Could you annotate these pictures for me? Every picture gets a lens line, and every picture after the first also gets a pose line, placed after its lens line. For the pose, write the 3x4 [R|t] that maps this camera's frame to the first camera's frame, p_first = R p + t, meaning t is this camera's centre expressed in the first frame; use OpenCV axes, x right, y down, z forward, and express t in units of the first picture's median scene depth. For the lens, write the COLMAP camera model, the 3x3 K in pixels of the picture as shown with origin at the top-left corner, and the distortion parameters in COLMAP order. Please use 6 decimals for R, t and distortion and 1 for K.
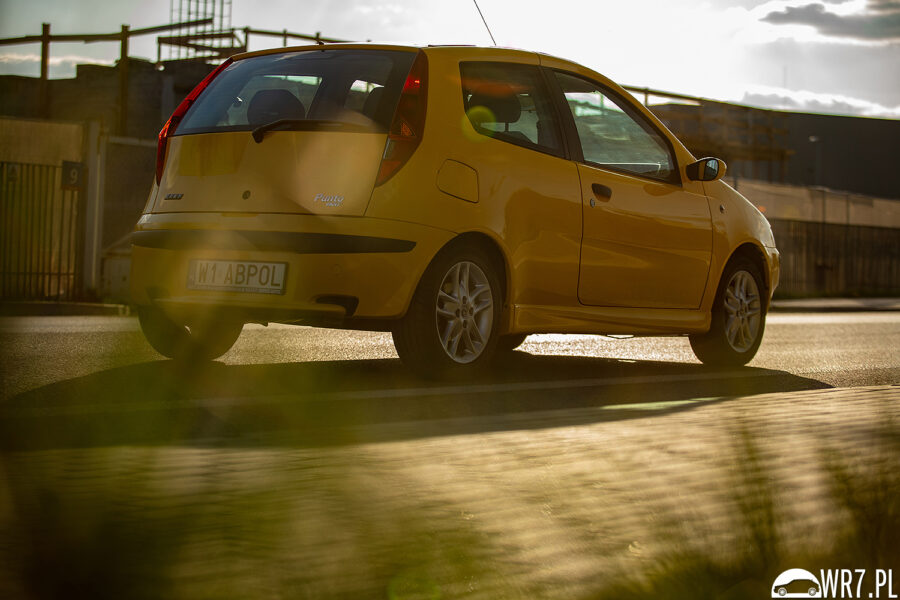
lens RADIAL K [[2144.5, 0, 449.5], [0, 2144.5, 303.0], [0, 0, 1]] dist [-0.140556, 0.000000]
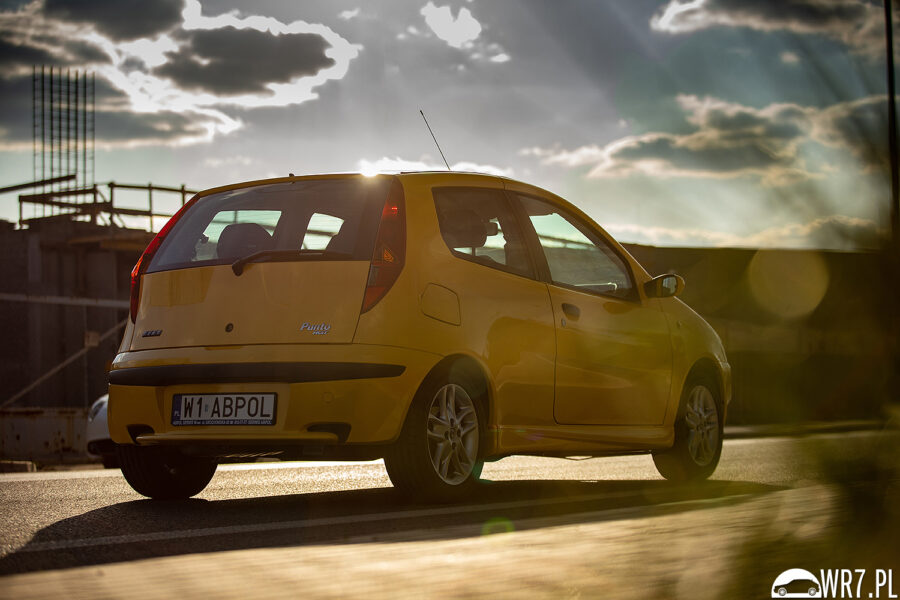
lens RADIAL K [[2174.6, 0, 451.1], [0, 2174.6, 296.9], [0, 0, 1]] dist [-0.102191, 0.000000]
pose [[0.996233, -0.044509, 0.074427, -0.058505], [0.049814, 0.996231, -0.071007, 0.010874], [-0.070986, 0.074447, 0.994695, -0.015523]]
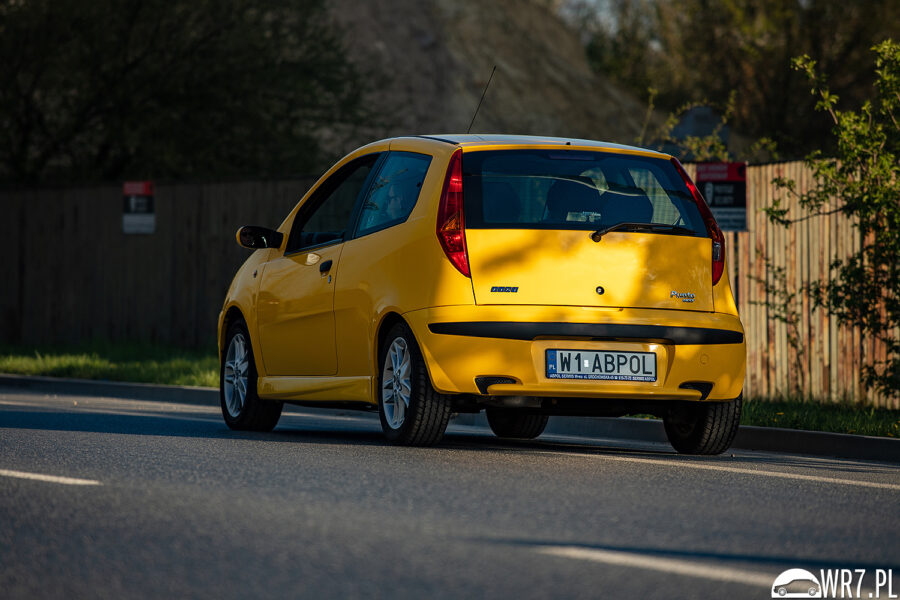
lens RADIAL K [[5451.3, 0, 451.3], [0, 5451.3, 300.9], [0, 0, 1]] dist [1.818346, 0.000000]
pose [[0.594964, -0.005684, 0.803732, -2.081060], [0.010794, 0.999941, -0.000918, -0.038074], [-0.803680, 0.009222, 0.594990, -0.517641]]
